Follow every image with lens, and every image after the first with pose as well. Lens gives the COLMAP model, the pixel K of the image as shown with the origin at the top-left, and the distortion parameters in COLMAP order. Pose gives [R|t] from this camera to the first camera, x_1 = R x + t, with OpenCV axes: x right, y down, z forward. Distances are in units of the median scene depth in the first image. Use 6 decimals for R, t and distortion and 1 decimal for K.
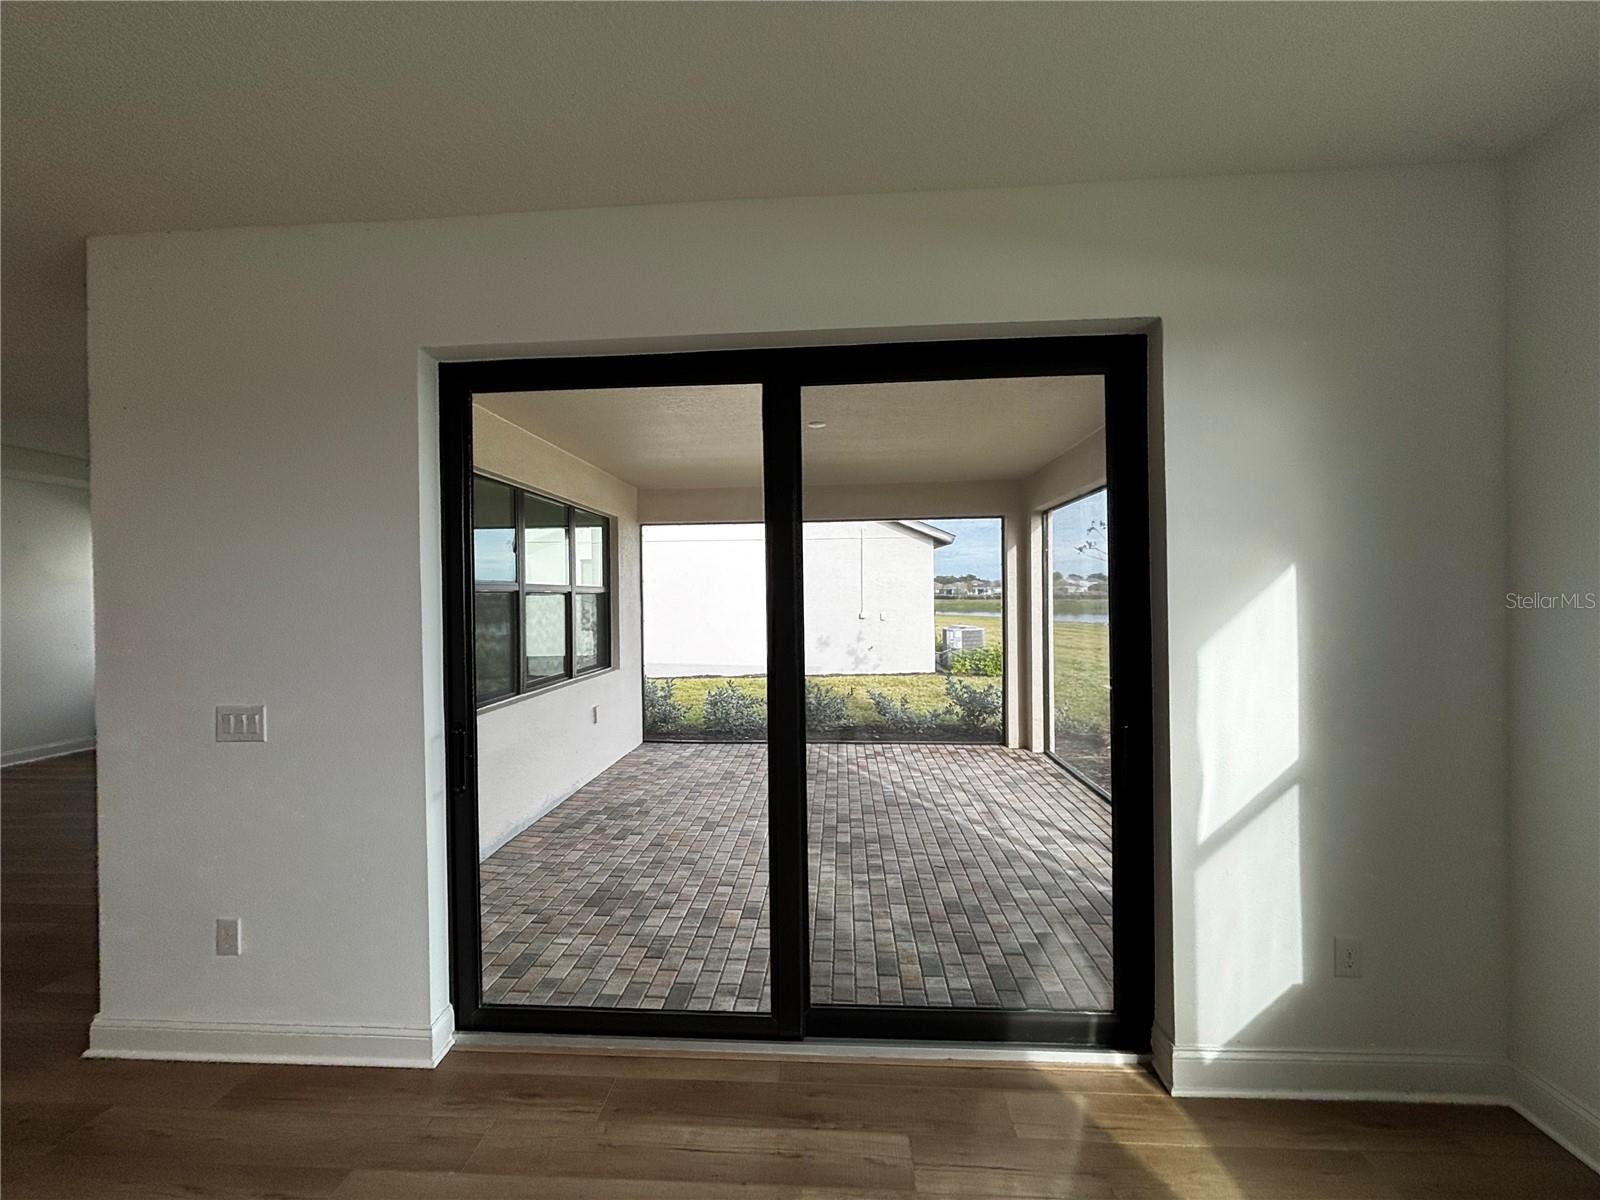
lens RADIAL K [[647.4, 0, 798.2], [0, 647.4, 600.9], [0, 0, 1]] dist [-0.002653, 0.000107]
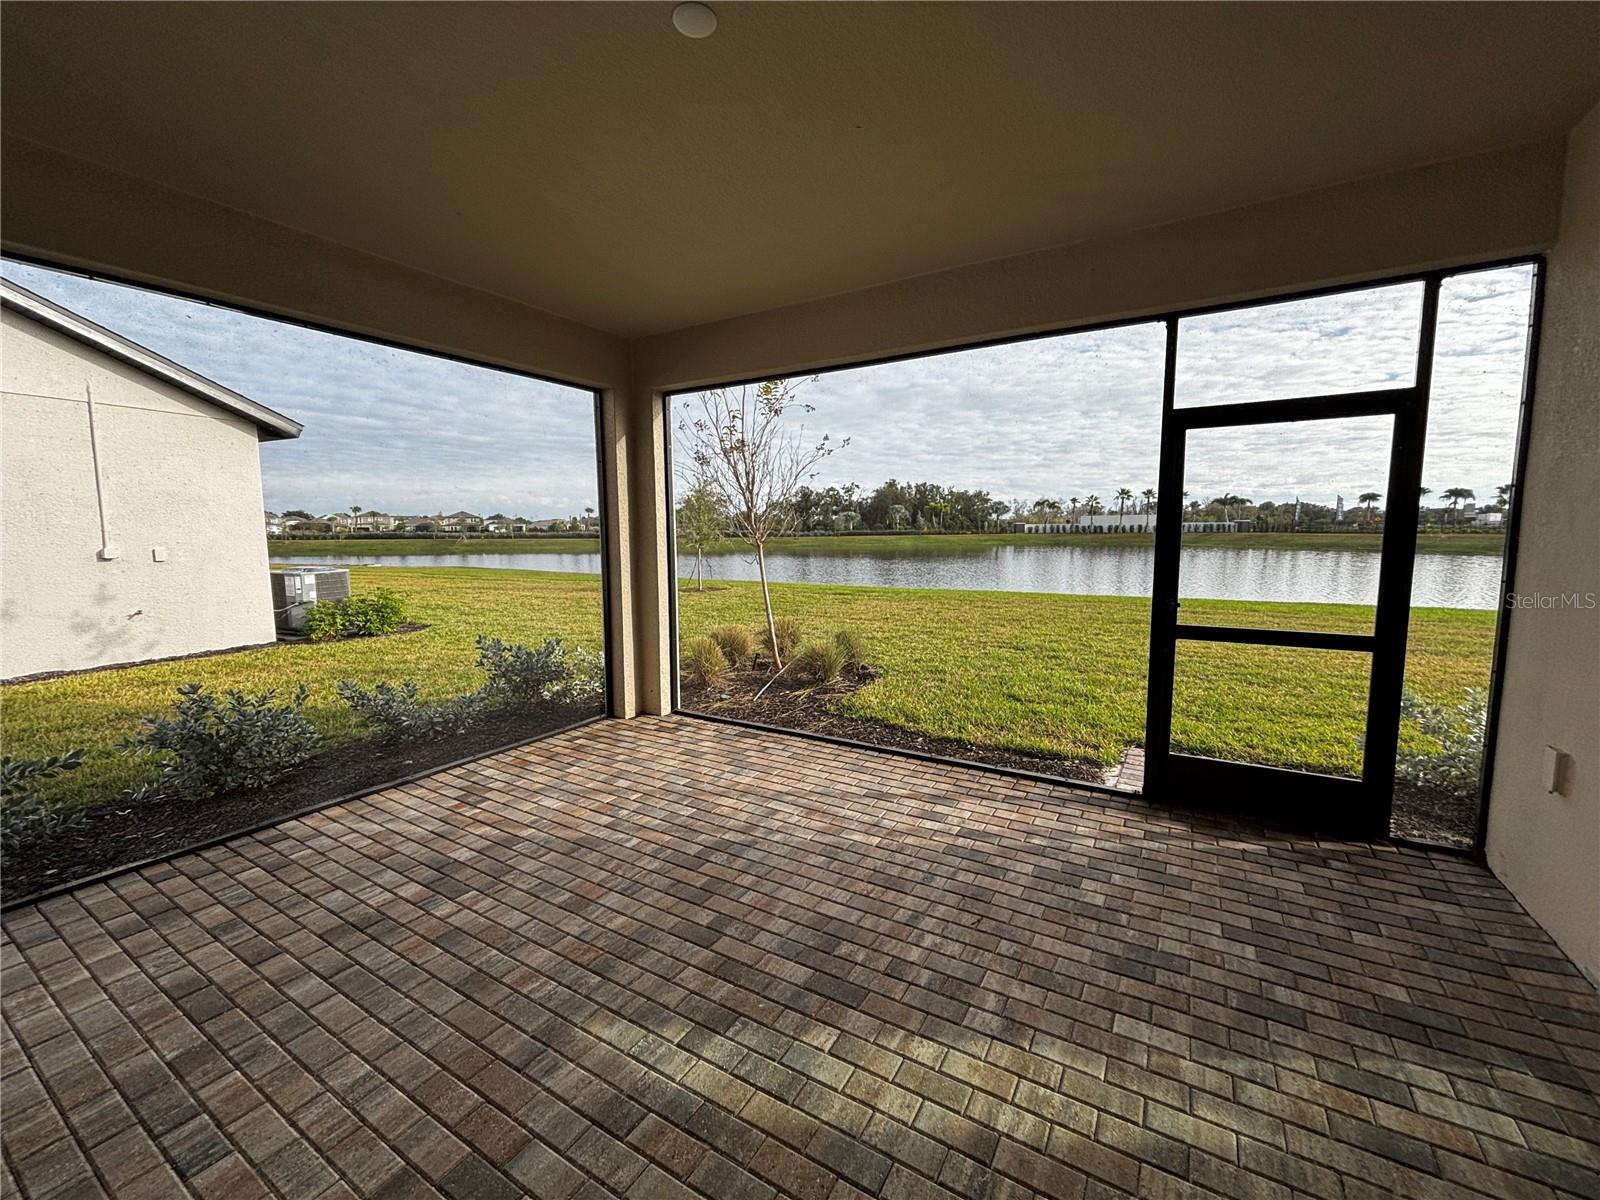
lens RADIAL K [[647.4, 0, 798.2], [0, 647.4, 600.9], [0, 0, 1]] dist [-0.002653, 0.000107]
pose [[0.463766, -0.098229, 0.880496, -0.269334], [0.010443, 0.994372, 0.105432, 0.025382], [-0.885896, -0.039701, 0.462181, 0.621985]]
